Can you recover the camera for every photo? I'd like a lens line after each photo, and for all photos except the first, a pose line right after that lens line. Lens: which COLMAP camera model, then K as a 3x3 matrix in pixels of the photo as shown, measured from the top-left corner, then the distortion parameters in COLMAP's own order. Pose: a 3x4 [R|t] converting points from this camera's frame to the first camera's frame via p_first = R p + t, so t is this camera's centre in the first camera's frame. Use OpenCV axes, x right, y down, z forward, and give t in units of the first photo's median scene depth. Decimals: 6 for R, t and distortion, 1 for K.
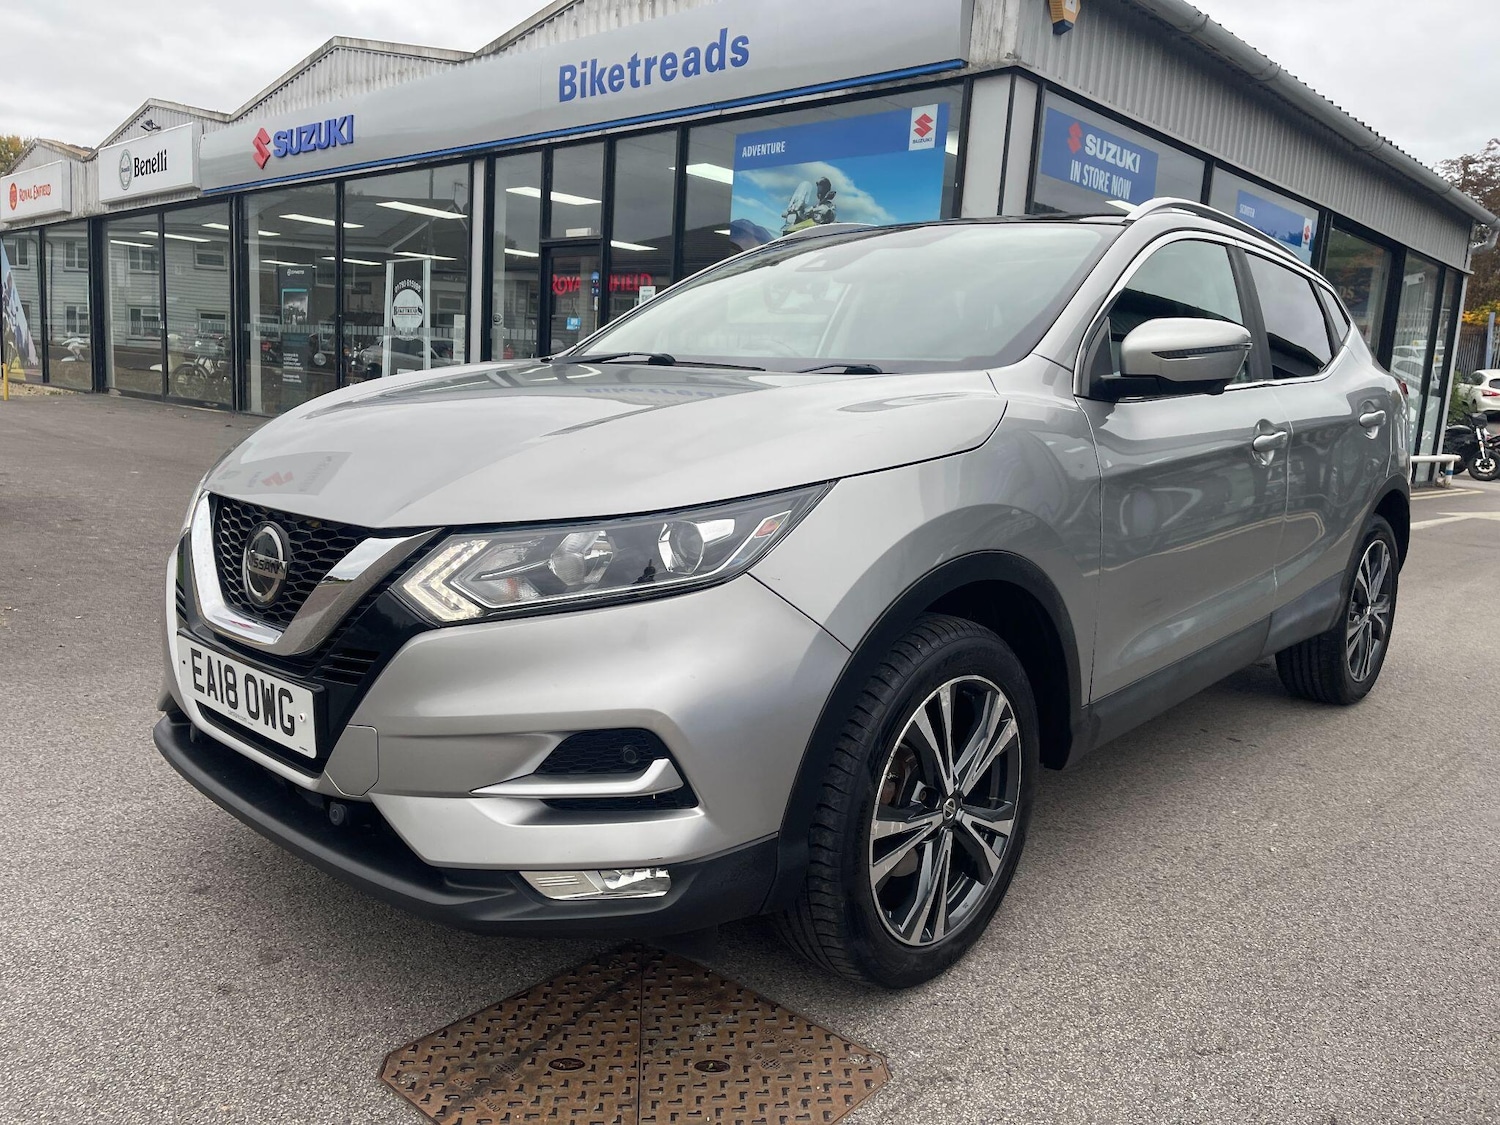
lens RADIAL K [[1127.7, 0, 737.0], [0, 1127.7, 566.5], [0, 0, 1]] dist [0.080346, -0.106594]
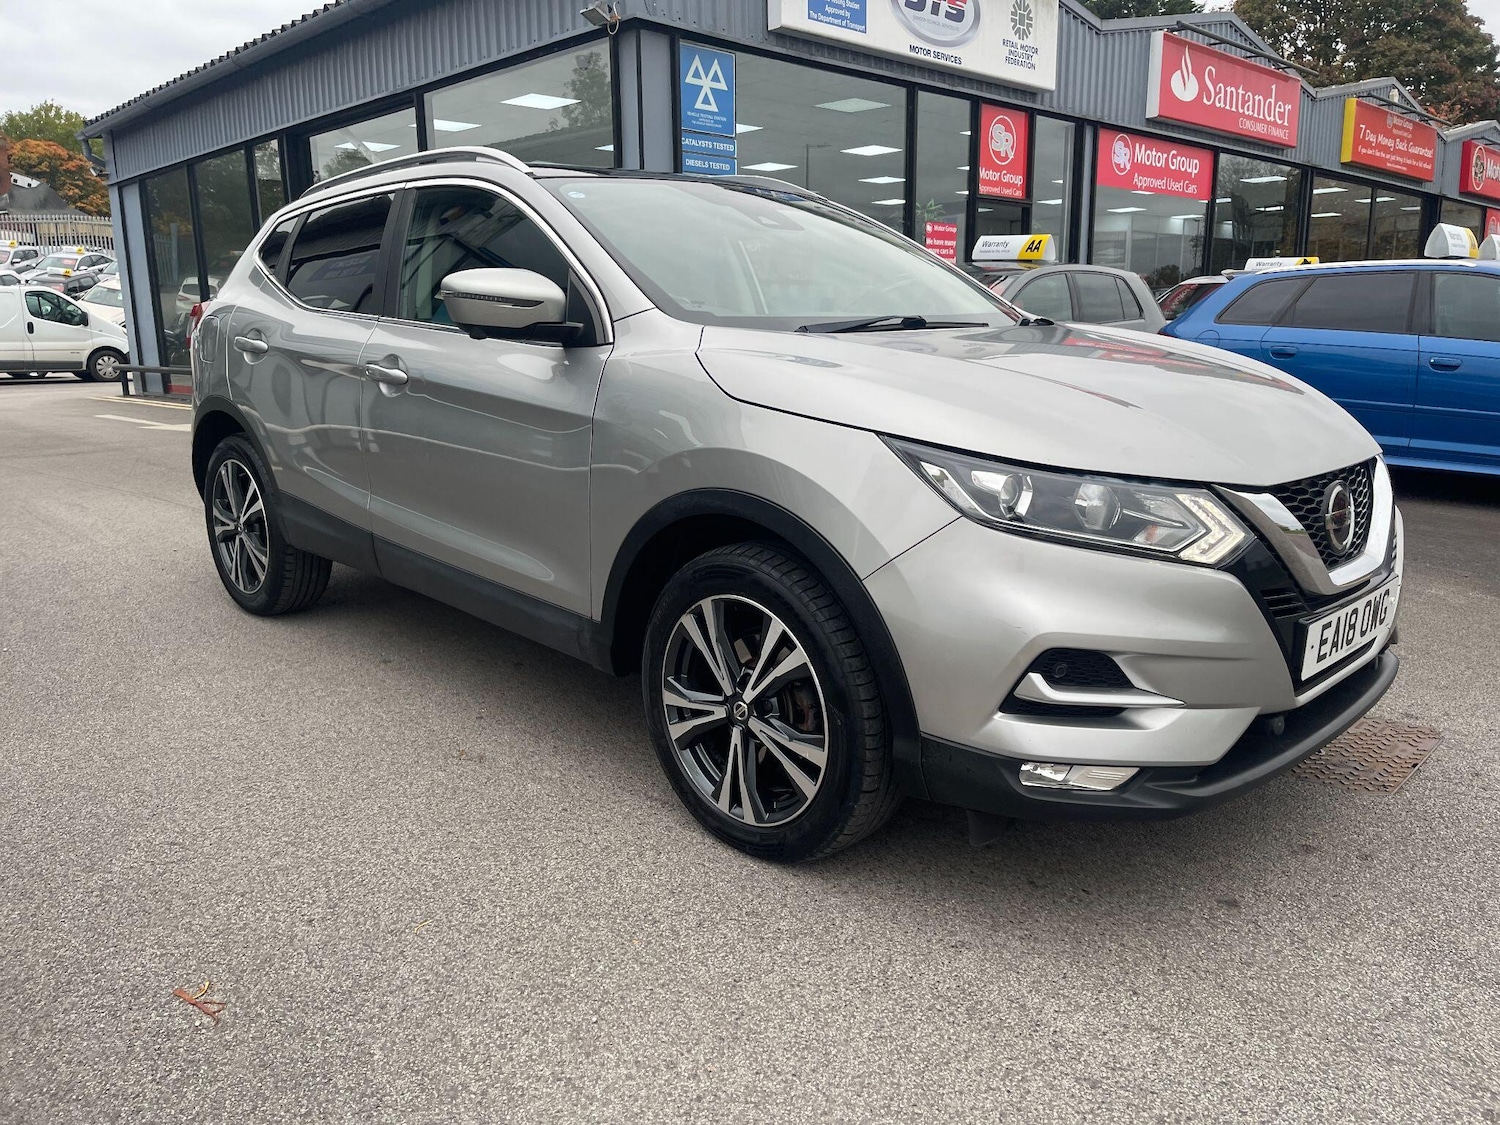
lens RADIAL K [[1127.7, 0, 764.7], [0, 1127.7, 562.6], [0, 0, 1]] dist [0.080346, -0.106594]
pose [[0.026764, -0.264066, 0.964133, -1.403618], [0.173494, 0.951069, 0.255672, -0.321889], [-0.984471, 0.160428, 0.071268, 1.339331]]
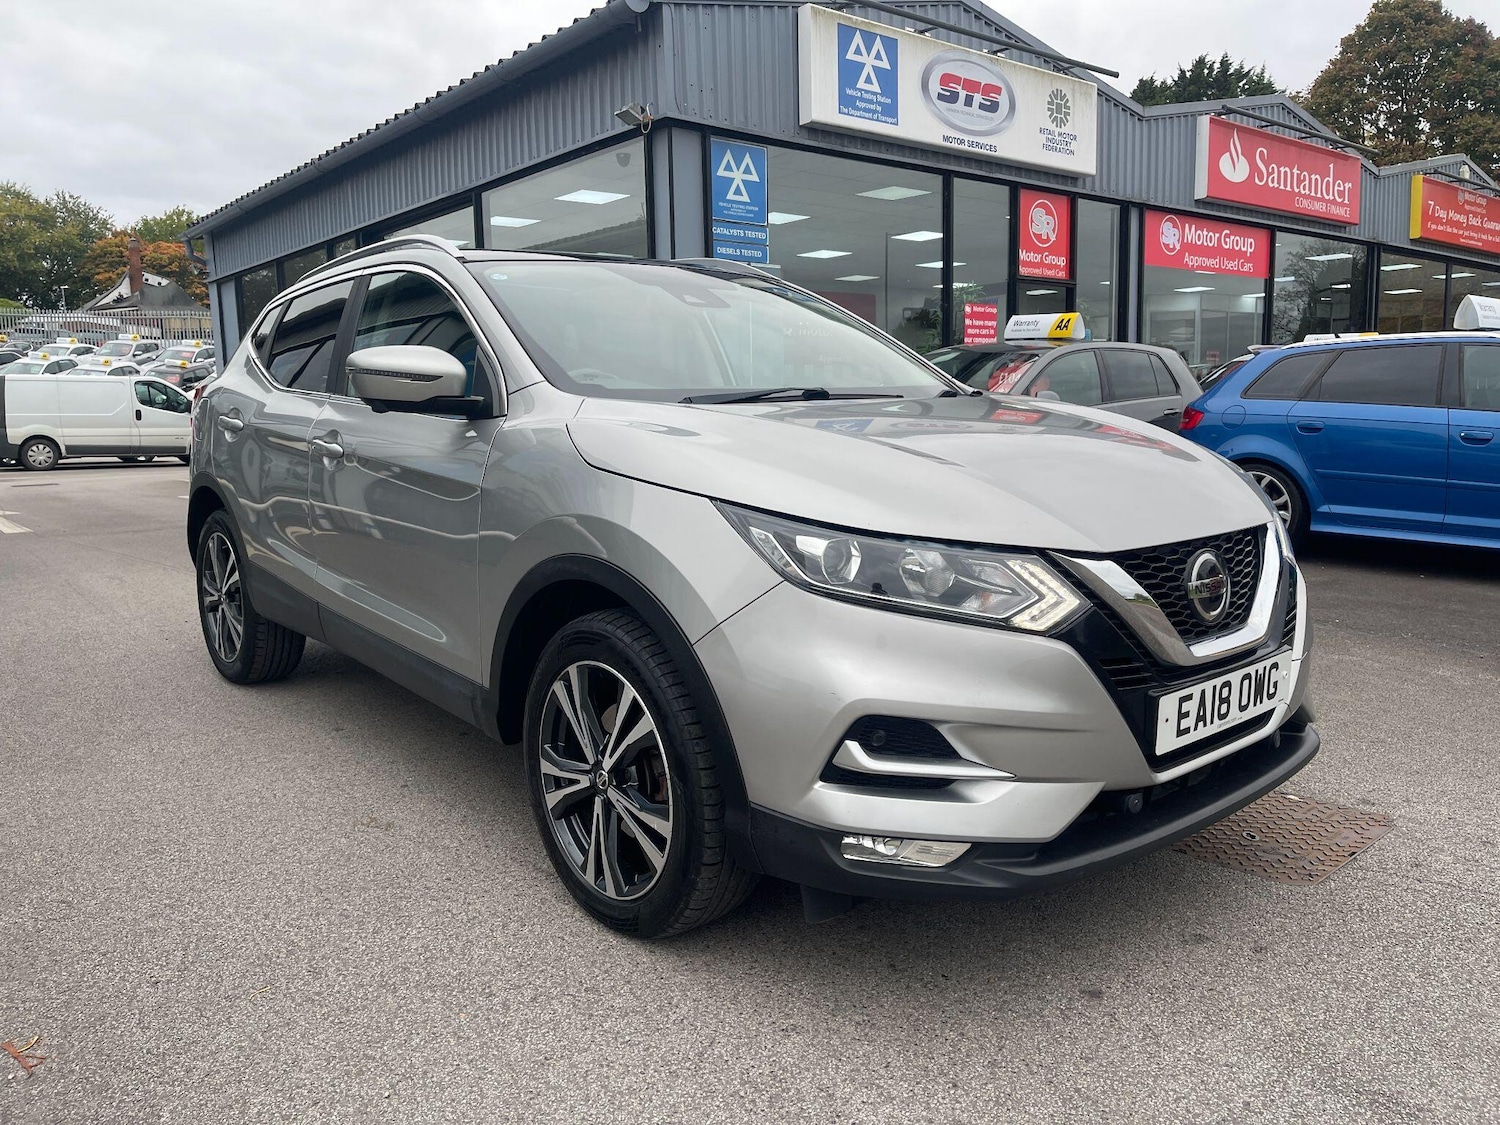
lens RADIAL K [[1127.7, 0, 762.6], [0, 1127.7, 545.3], [0, 0, 1]] dist [0.080346, -0.106594]
pose [[0.104473, -0.180501, 0.978011, -1.392409], [0.185282, 0.969708, 0.159176, -0.271996], [-0.977116, 0.164578, 0.134752, 1.133308]]
